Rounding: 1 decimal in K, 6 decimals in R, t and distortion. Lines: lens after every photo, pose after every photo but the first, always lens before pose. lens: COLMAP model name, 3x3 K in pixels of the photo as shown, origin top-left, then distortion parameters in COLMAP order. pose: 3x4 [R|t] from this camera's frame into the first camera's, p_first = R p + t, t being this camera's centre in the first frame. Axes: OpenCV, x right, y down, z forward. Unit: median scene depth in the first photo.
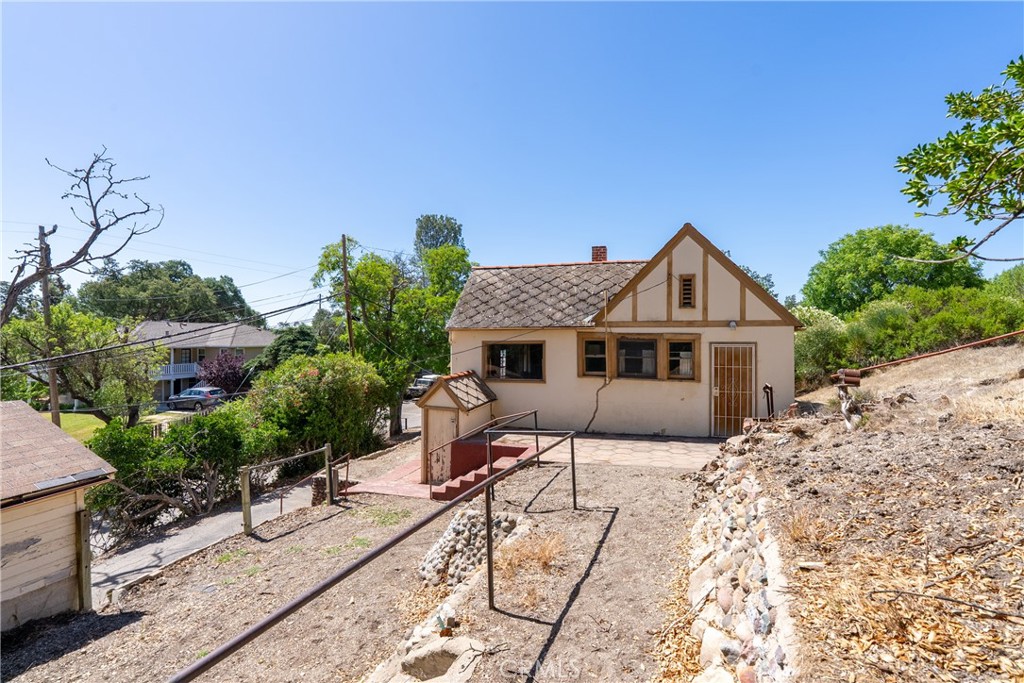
lens RADIAL K [[464.8, 0, 512.8], [0, 464.8, 335.2], [0, 0, 1]] dist [-0.001749, 0.000151]
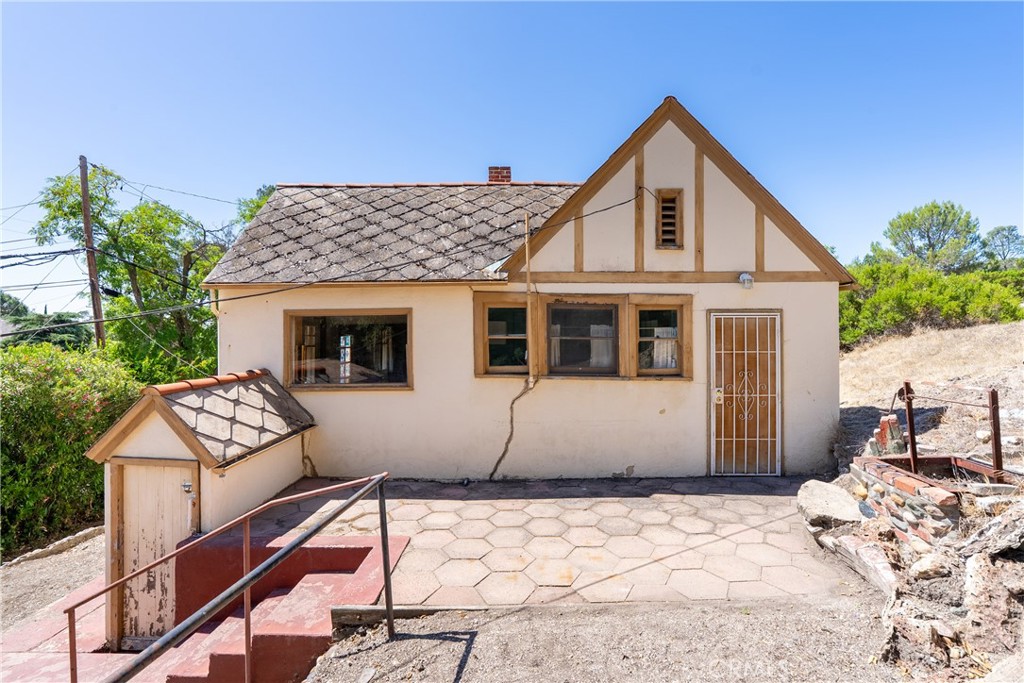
lens RADIAL K [[464.8, 0, 512.8], [0, 464.8, 335.2], [0, 0, 1]] dist [-0.001749, 0.000151]
pose [[0.961677, -0.003494, 0.274163, 0.037638], [0.001821, 0.999978, 0.006356, 0.040669], [-0.274180, -0.005613, 0.961662, 0.495090]]
